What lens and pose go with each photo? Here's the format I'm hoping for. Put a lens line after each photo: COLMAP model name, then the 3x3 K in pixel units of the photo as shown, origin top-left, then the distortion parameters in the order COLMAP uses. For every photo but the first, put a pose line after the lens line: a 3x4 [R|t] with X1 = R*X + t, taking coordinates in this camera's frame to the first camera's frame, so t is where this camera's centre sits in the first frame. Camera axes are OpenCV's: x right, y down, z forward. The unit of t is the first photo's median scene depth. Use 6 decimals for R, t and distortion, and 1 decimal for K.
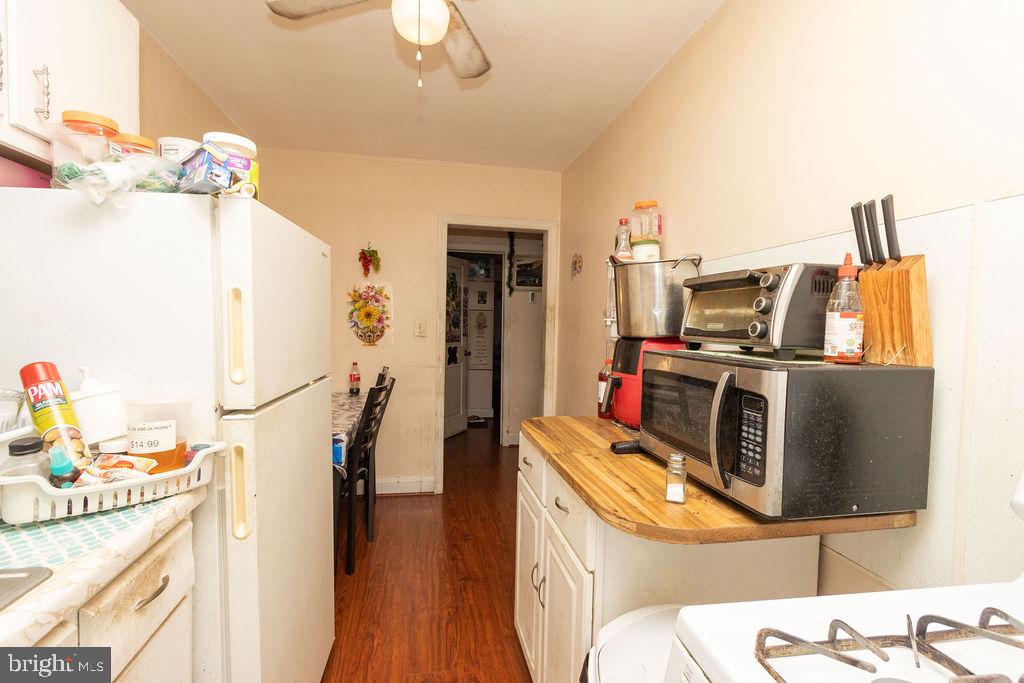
lens RADIAL K [[469.7, 0, 512.0], [0, 469.7, 341.5], [0, 0, 1]] dist [0.002002, 0.000477]
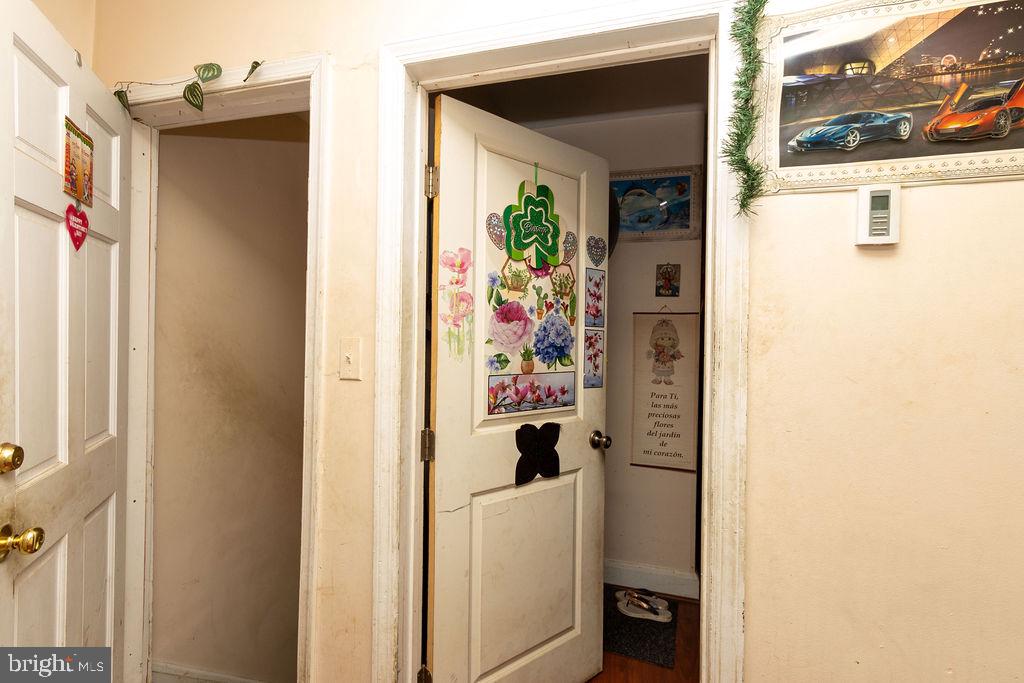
lens RADIAL K [[469.7, 0, 512.0], [0, 469.7, 341.5], [0, 0, 1]] dist [0.002002, 0.000477]
pose [[0.890124, -0.006968, -0.455665, -0.001796], [-0.014587, 0.998935, -0.043772, -0.029730], [0.455485, 0.045609, 0.889074, 0.725506]]
